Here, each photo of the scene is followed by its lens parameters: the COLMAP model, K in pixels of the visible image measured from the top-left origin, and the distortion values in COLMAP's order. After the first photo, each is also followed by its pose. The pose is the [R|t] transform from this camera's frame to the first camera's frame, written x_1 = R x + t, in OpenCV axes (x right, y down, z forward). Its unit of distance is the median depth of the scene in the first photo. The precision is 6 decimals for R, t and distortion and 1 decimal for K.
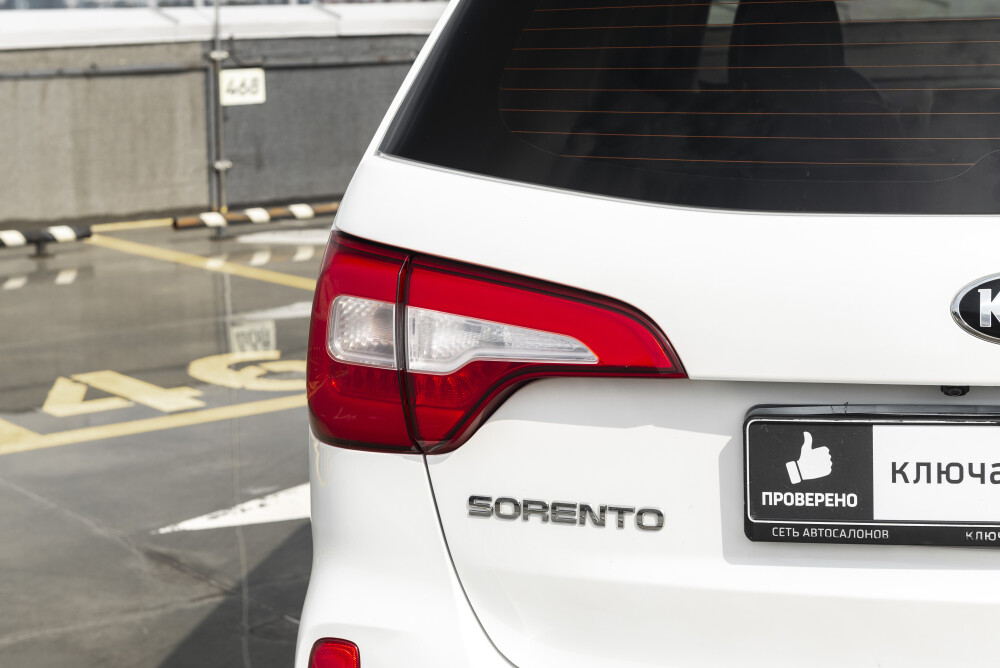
lens RADIAL K [[1984.7, 0, 501.6], [0, 1984.7, 330.2], [0, 0, 1]] dist [0.013246, 0.000000]
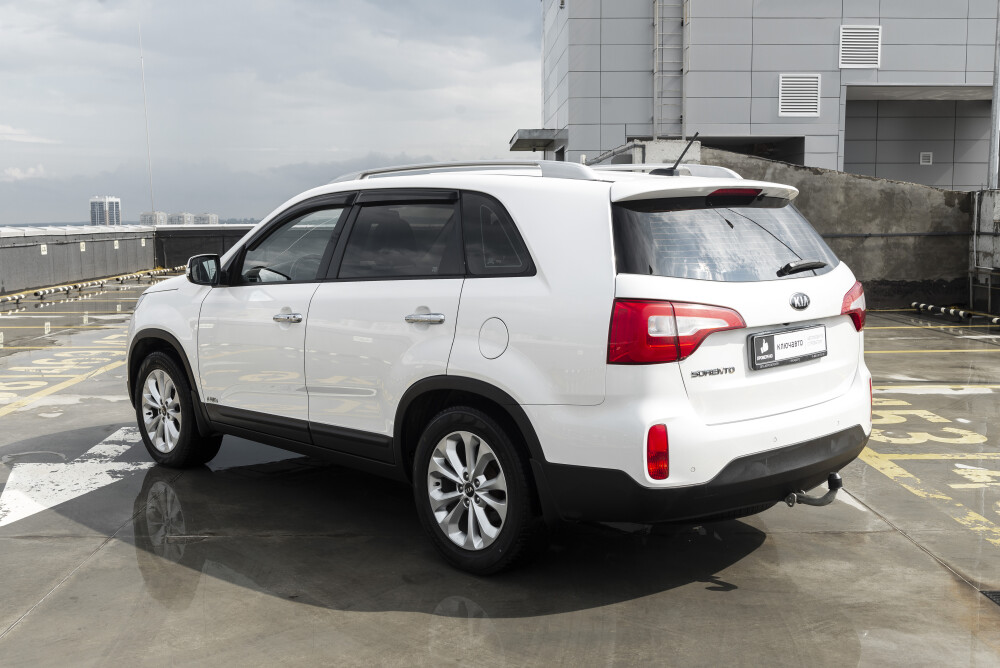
lens RADIAL K [[1123.1, 0, 462.4], [0, 1123.1, 340.4], [0, 0, 1]] dist [-0.011590, 0.000000]
pose [[0.595877, -0.076337, 0.799439, -1.669031], [0.134495, 0.990898, -0.005628, -0.009933], [-0.791733, 0.110874, 0.600721, 0.156988]]
